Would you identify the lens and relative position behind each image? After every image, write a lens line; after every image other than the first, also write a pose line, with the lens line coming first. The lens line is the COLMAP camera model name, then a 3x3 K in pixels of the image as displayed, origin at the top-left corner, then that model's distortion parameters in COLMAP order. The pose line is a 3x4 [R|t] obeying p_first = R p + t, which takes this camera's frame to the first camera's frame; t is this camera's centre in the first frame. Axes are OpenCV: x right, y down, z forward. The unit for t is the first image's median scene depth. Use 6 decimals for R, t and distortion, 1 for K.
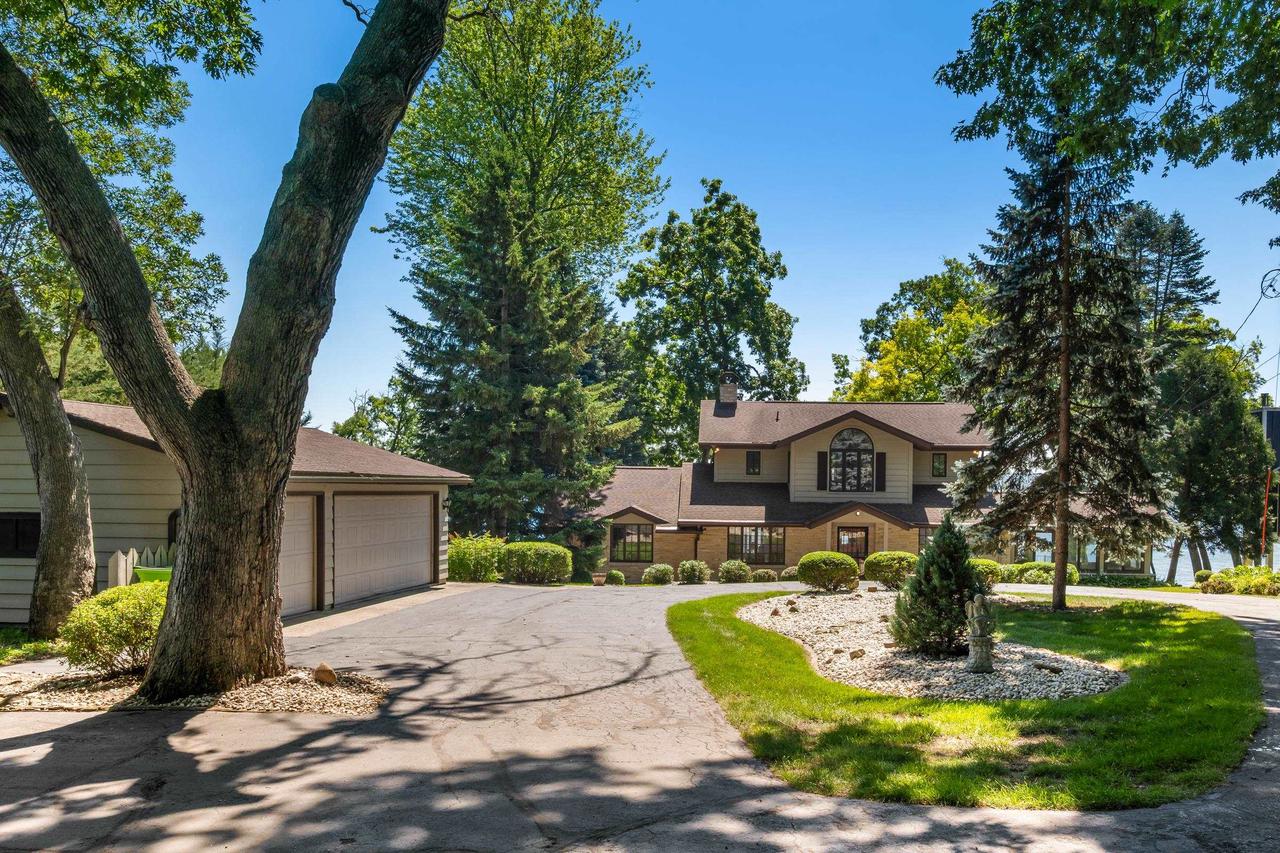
lens RADIAL K [[931.9, 0, 716.0], [0, 931.9, 493.8], [0, 0, 1]] dist [0.038769, 0.003393]
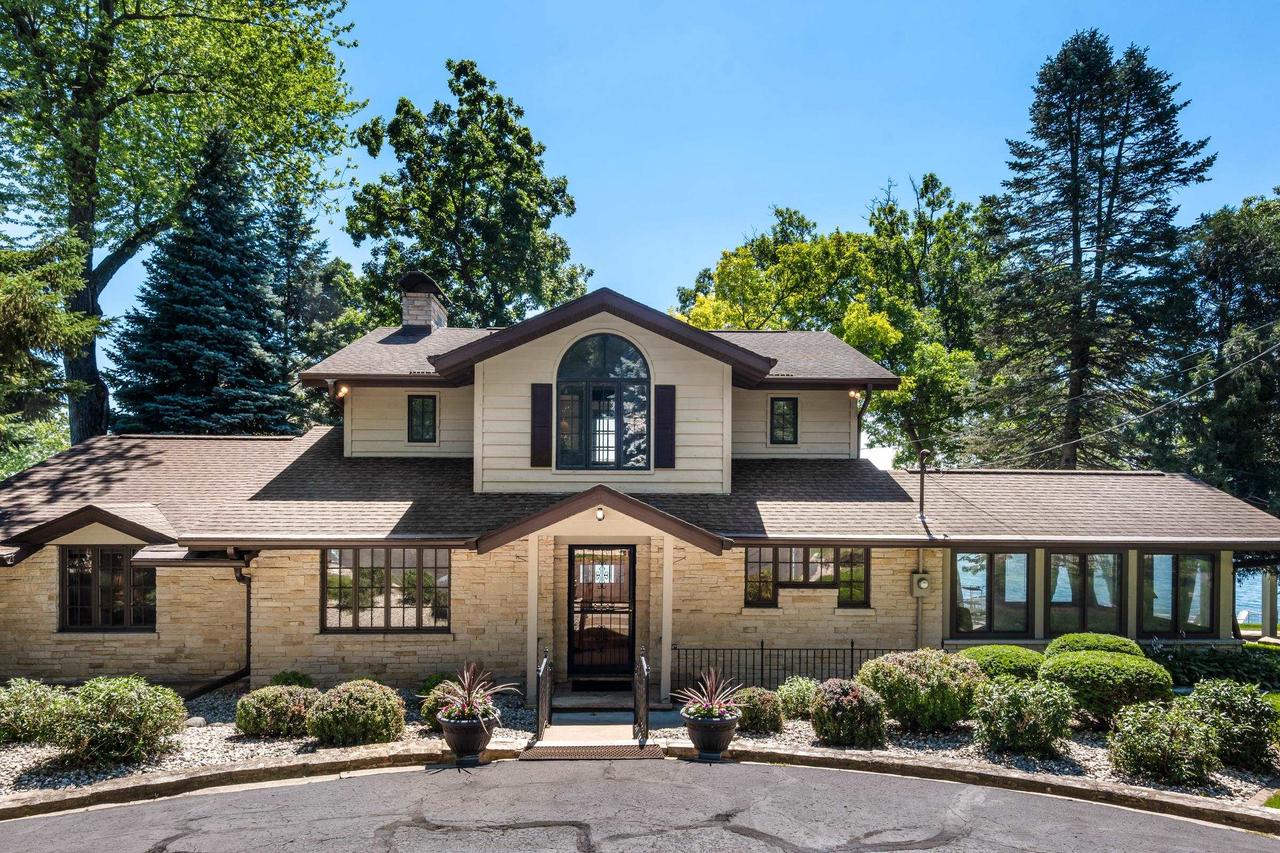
lens RADIAL K [[765.9, 0, 643.3], [0, 765.9, 505.4], [0, 0, 1]] dist [0.007417, 0.009419]
pose [[0.996900, -0.007325, 0.078339, 0.134372], [0.007284, 0.999973, 0.000809, 0.015605], [-0.078342, -0.000236, 0.996926, 0.611069]]
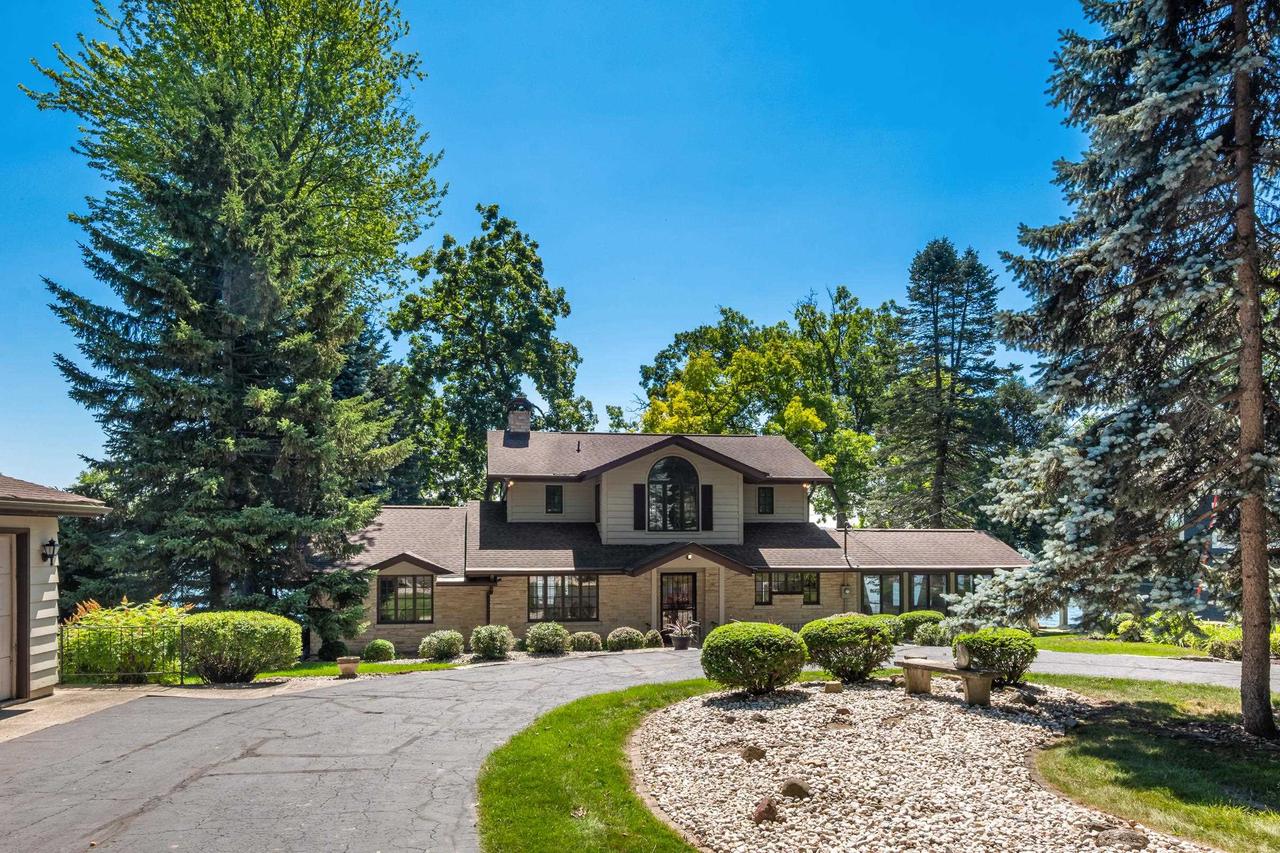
lens RADIAL K [[799.2, 0, 633.1], [0, 799.2, 533.7], [0, 0, 1]] dist [0.006708, 0.003547]
pose [[0.983420, -0.012636, 0.180901, -0.021990], [0.014700, 0.999841, -0.010073, 0.006711], [-0.180745, 0.012565, 0.983450, 0.293143]]
